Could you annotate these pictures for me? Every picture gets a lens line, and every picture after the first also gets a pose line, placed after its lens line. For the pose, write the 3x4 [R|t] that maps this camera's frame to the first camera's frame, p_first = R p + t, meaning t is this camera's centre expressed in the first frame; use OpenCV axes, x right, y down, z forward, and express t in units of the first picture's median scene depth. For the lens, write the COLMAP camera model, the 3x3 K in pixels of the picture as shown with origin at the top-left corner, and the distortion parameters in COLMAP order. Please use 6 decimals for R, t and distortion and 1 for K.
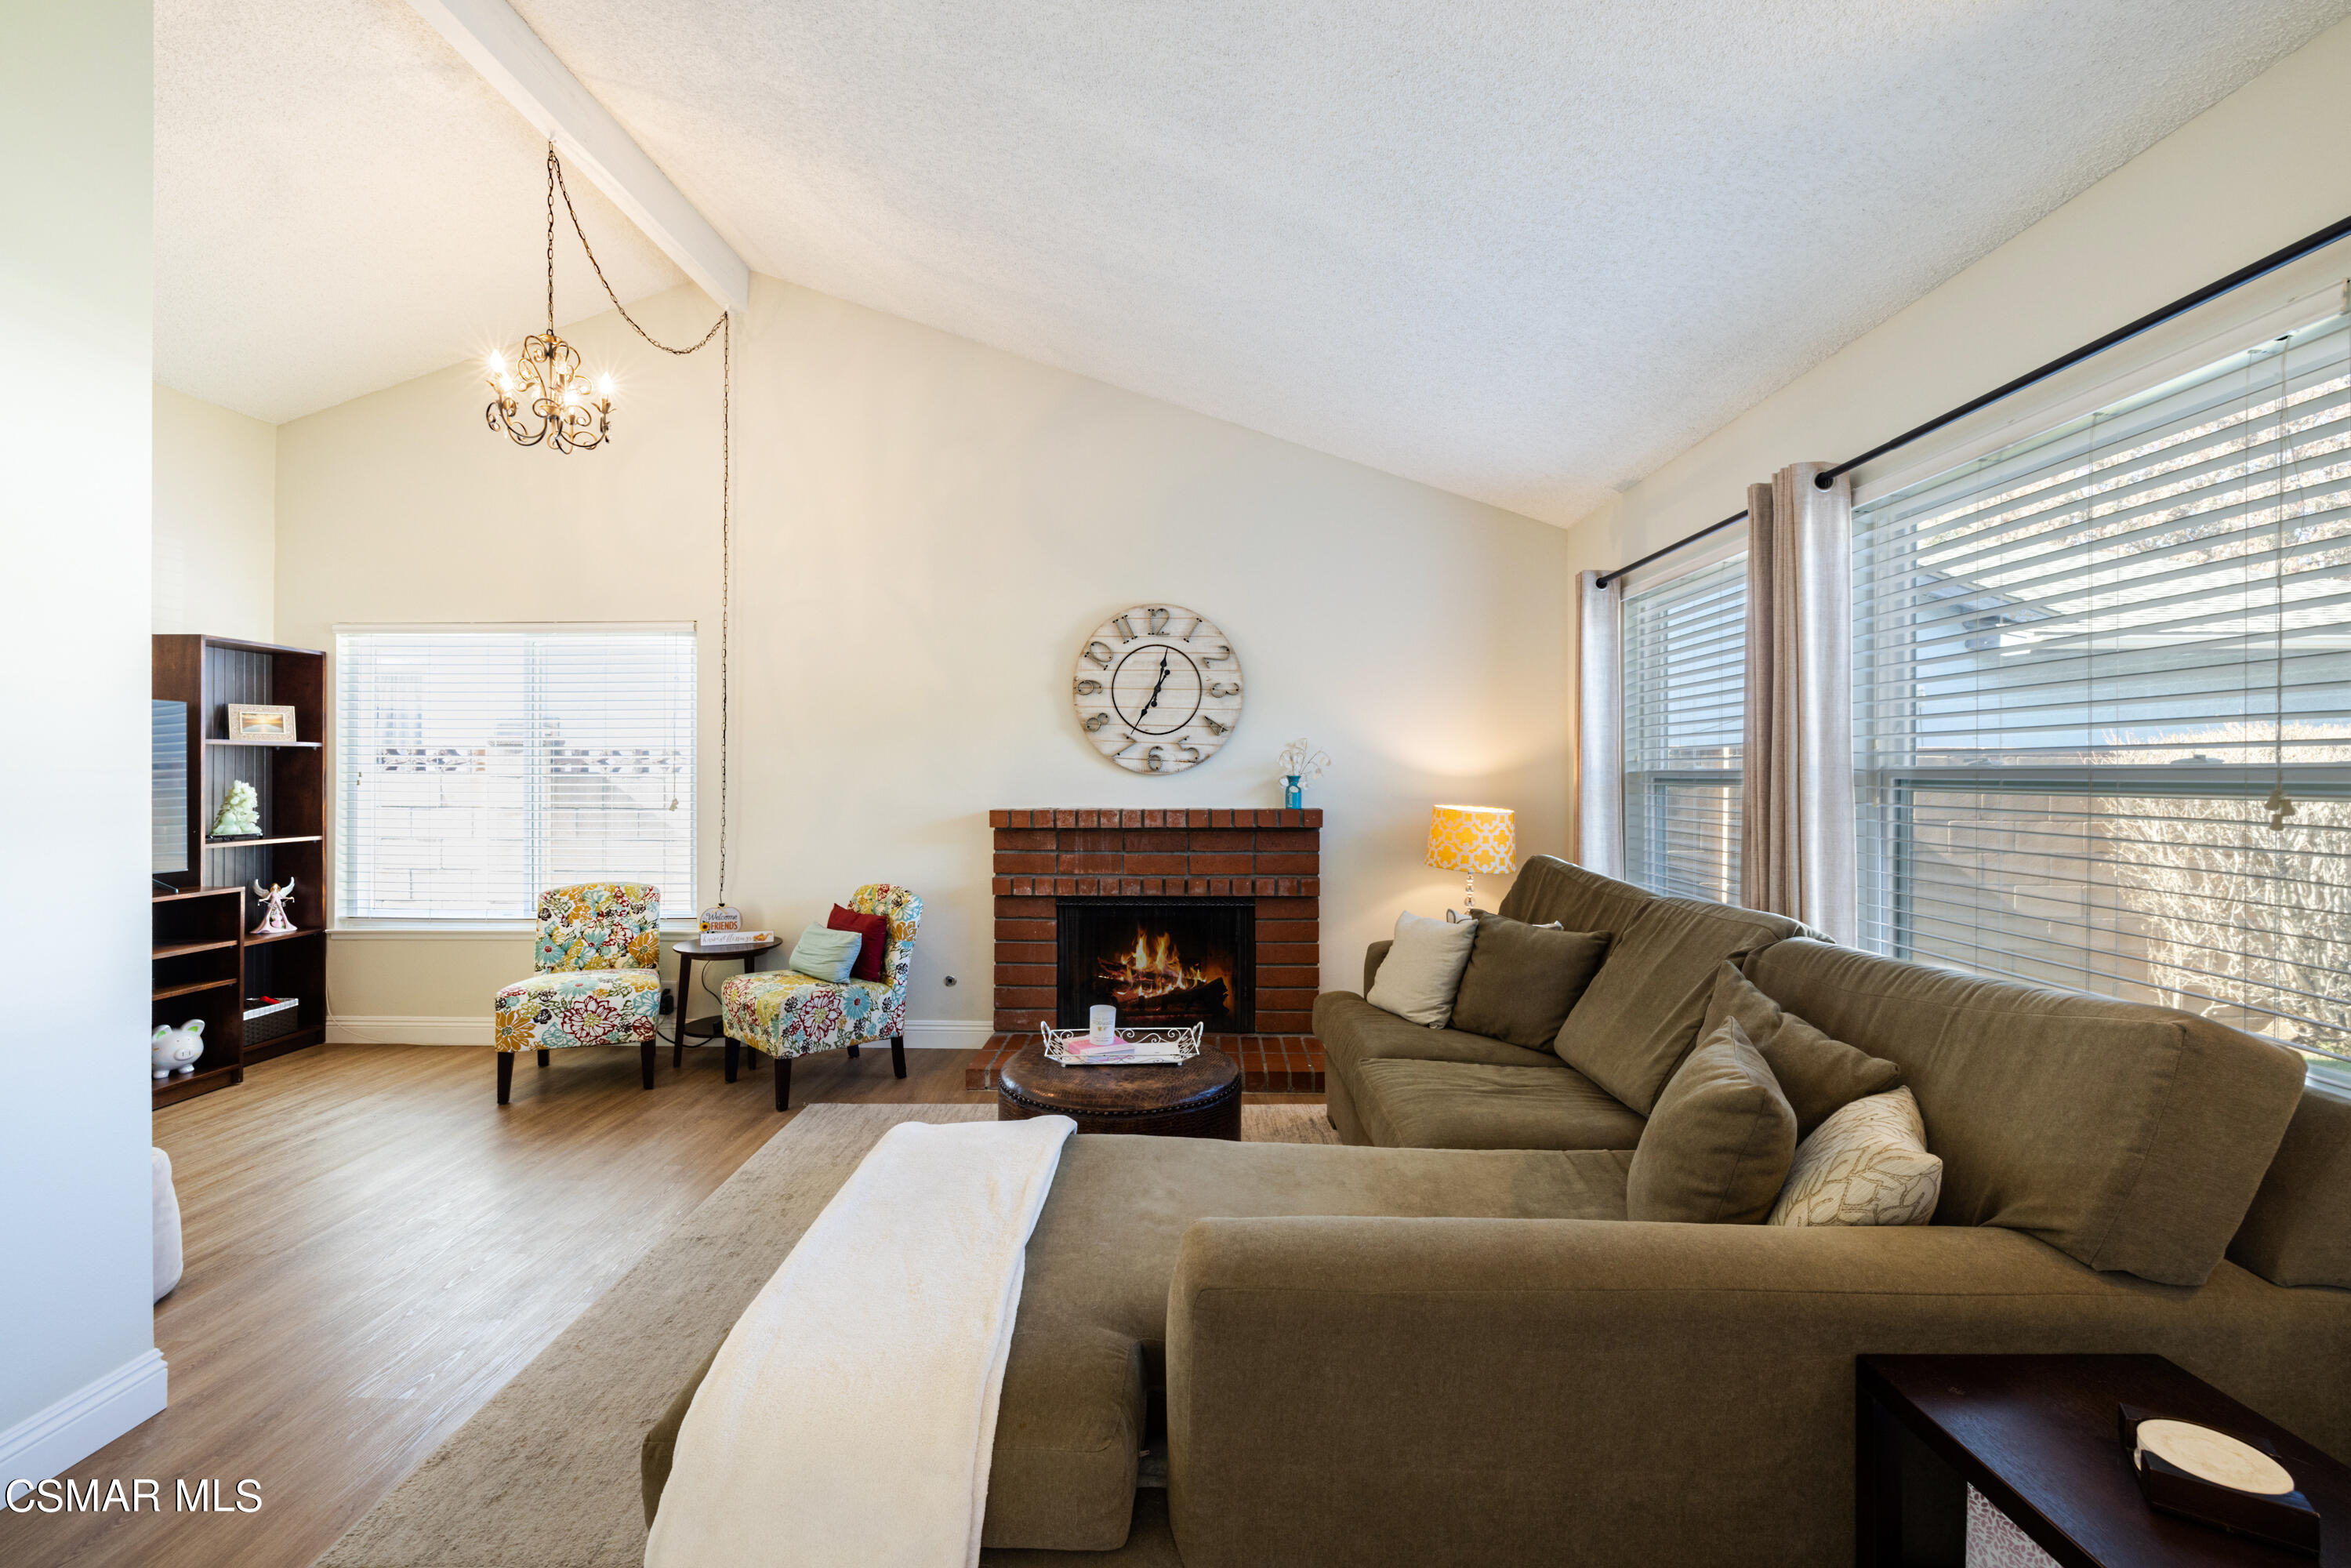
lens RADIAL K [[992.8, 0, 1161.1], [0, 992.8, 776.2], [0, 0, 1]] dist [0.001415, 0.000411]
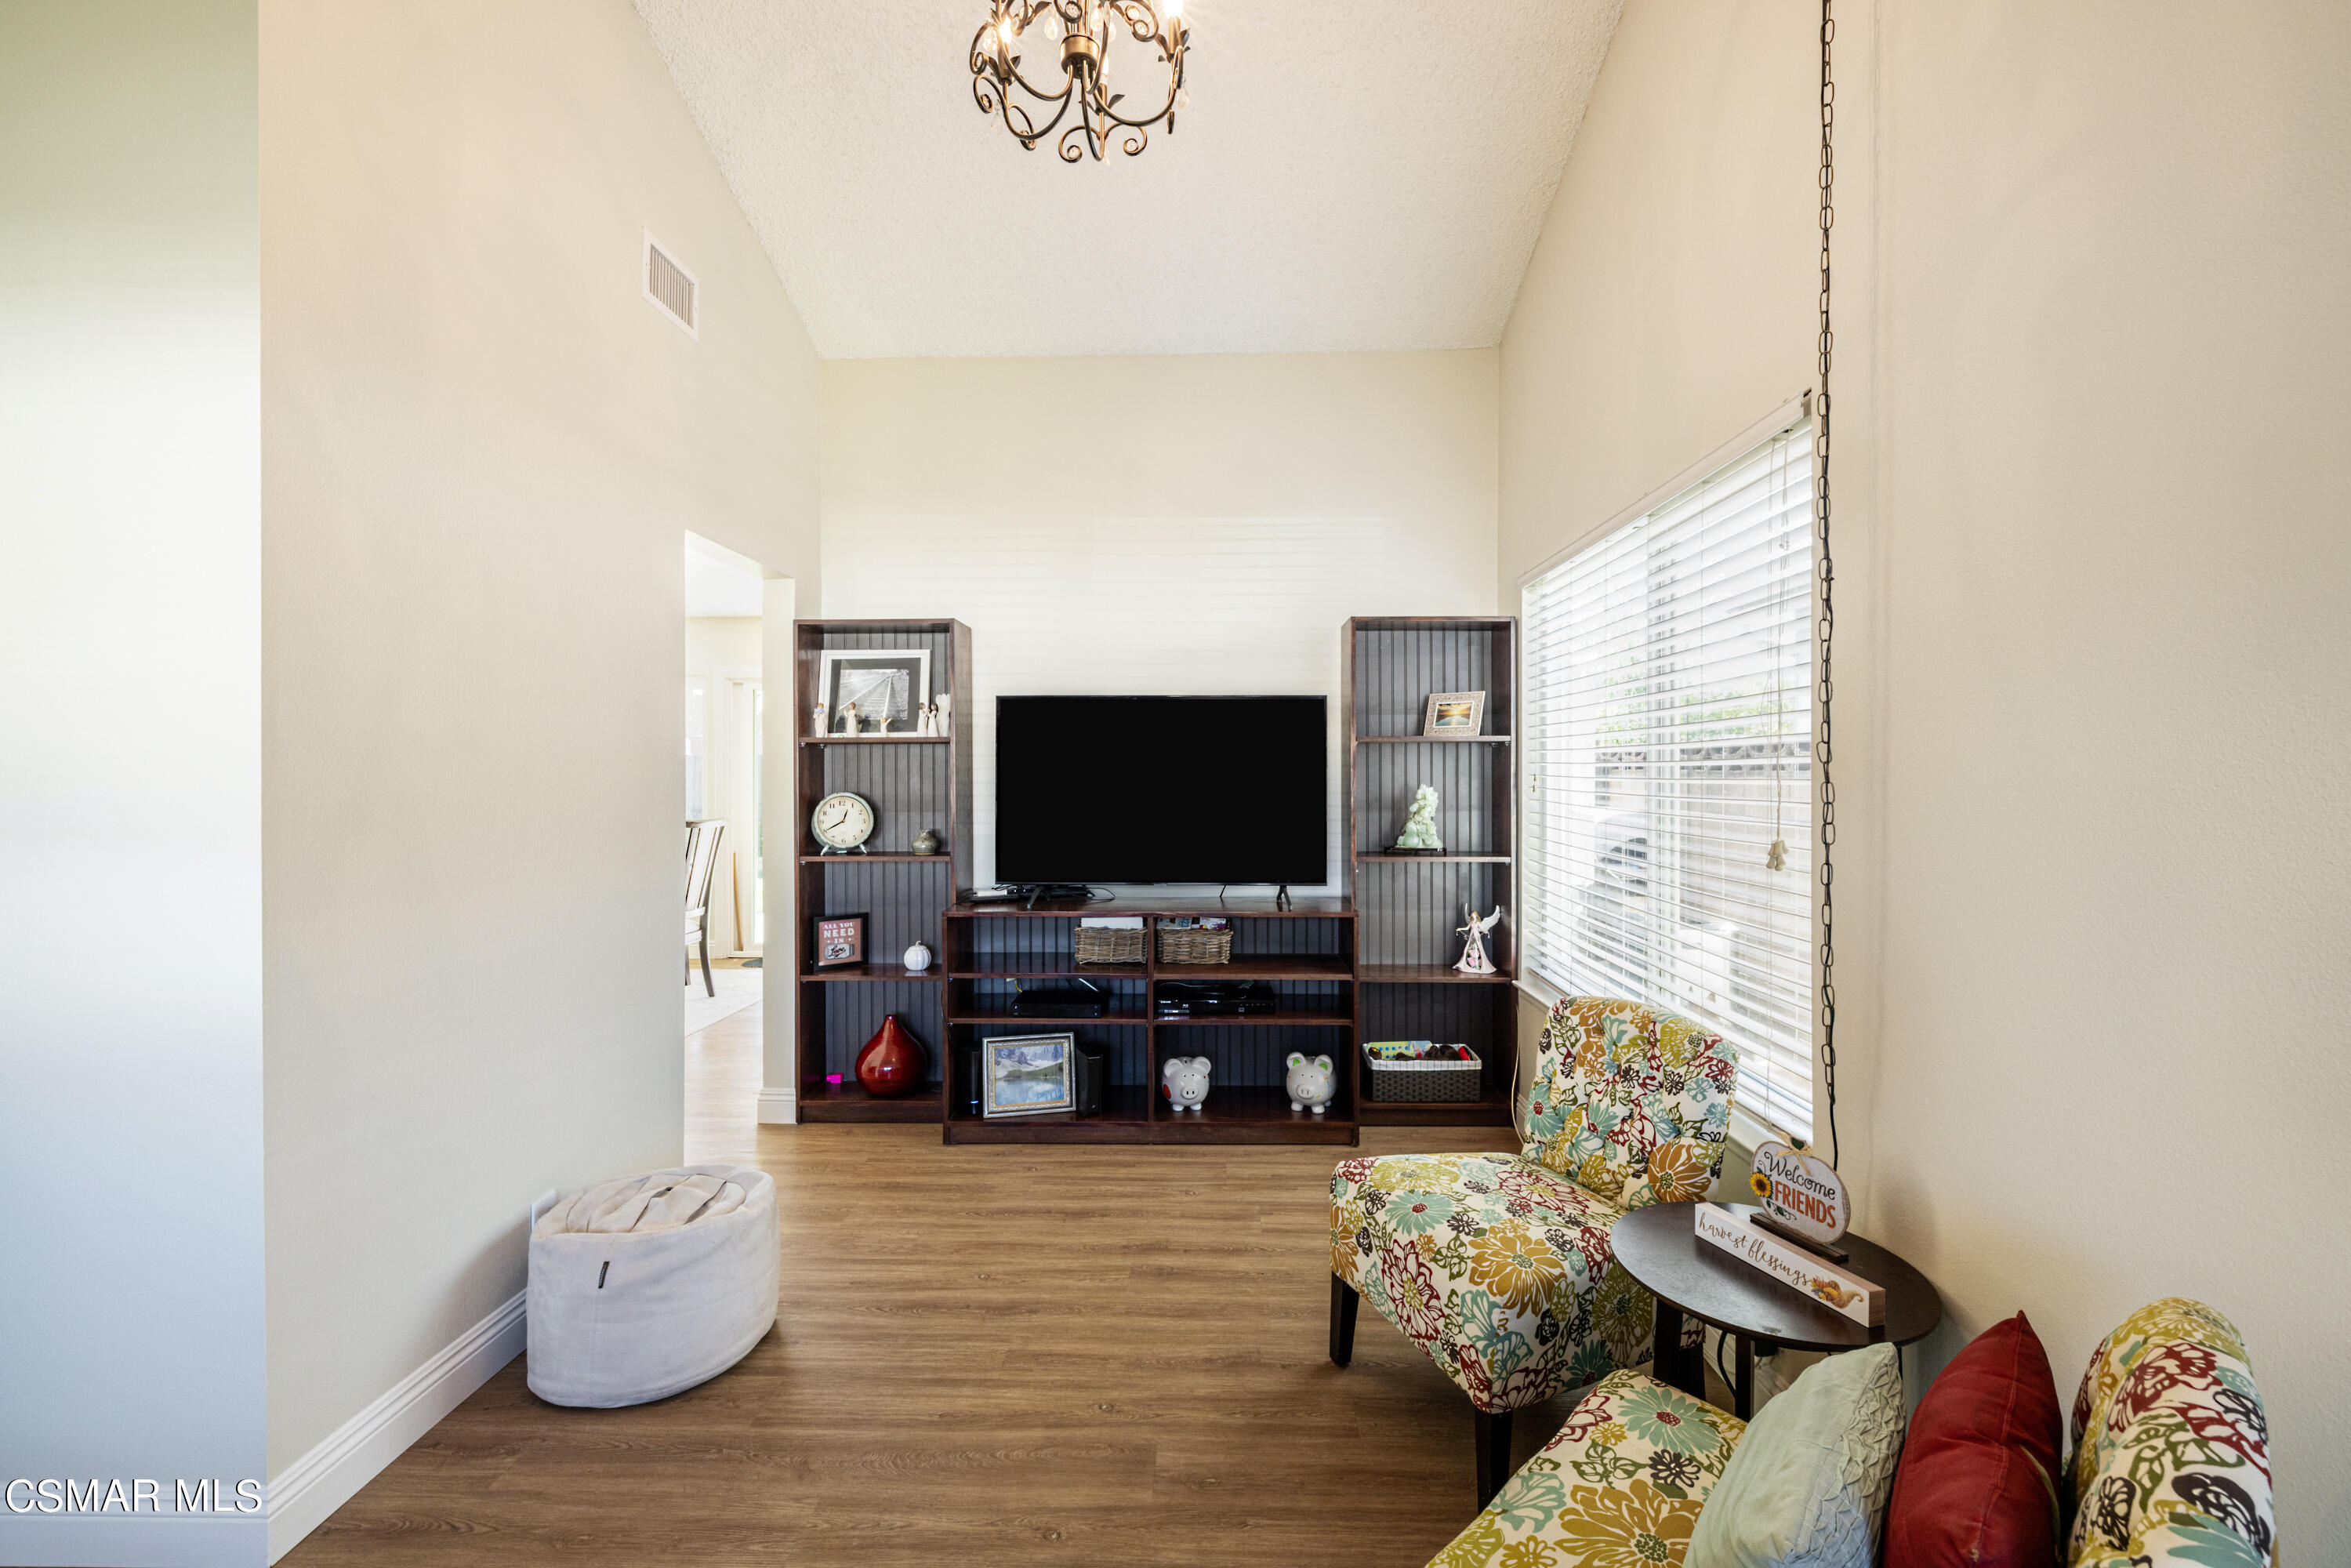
lens RADIAL K [[992.8, 0, 1161.1], [0, 992.8, 776.2], [0, 0, 1]] dist [0.001415, 0.000411]
pose [[0.009876, 0.001384, -0.999950, -0.082595], [-0.006459, 0.999978, 0.001320, -0.002587], [0.999930, 0.006446, 0.009885, 0.741886]]
